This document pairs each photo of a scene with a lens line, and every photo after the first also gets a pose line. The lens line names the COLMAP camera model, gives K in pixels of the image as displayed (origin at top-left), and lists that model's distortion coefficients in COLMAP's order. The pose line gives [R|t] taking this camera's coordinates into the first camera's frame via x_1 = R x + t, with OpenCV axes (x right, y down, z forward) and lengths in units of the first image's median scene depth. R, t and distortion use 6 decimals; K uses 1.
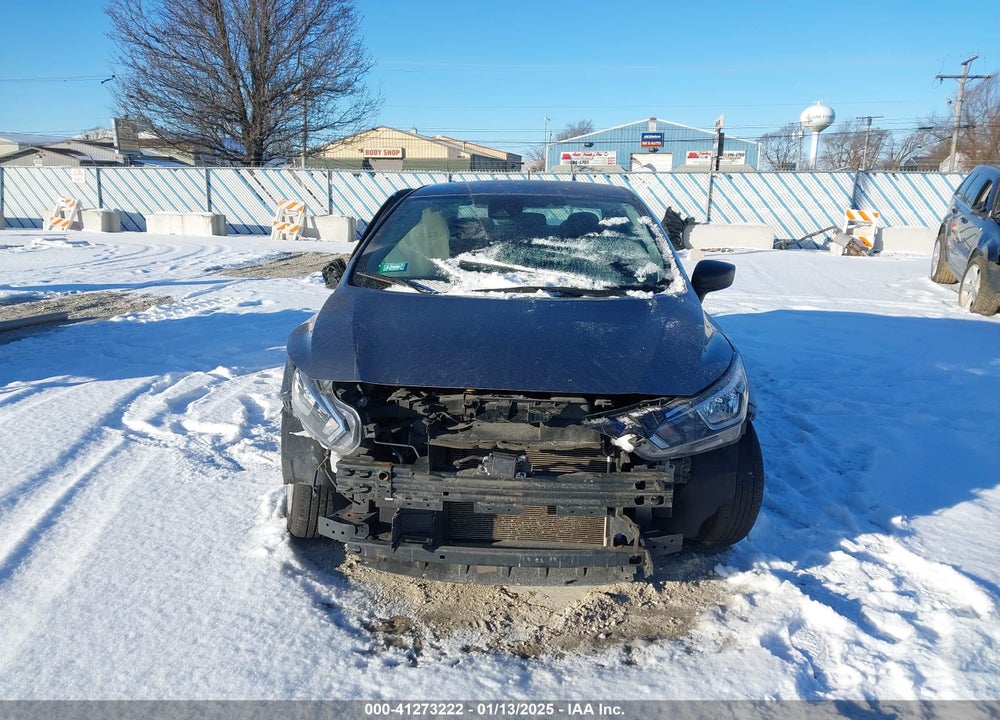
lens RADIAL K [[774.6, 0, 490.5], [0, 774.6, 371.4], [0, 0, 1]] dist [0.036616, -0.007411]
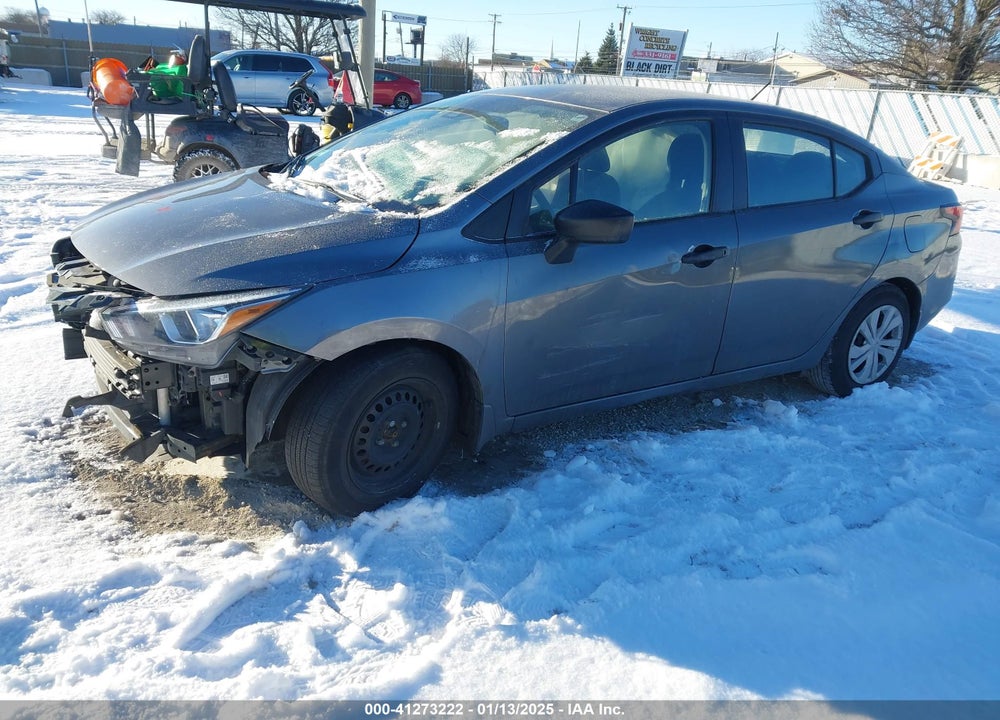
lens RADIAL K [[791.0, 0, 500.0], [0, 791.0, 360.0], [0, 0, 1]] dist [0.003740, 0.005127]
pose [[0.615839, 0.301518, -0.727894, 0.148891], [-0.249047, 0.951001, 0.183228, -0.021459], [0.747475, 0.068441, 0.660755, 0.081912]]
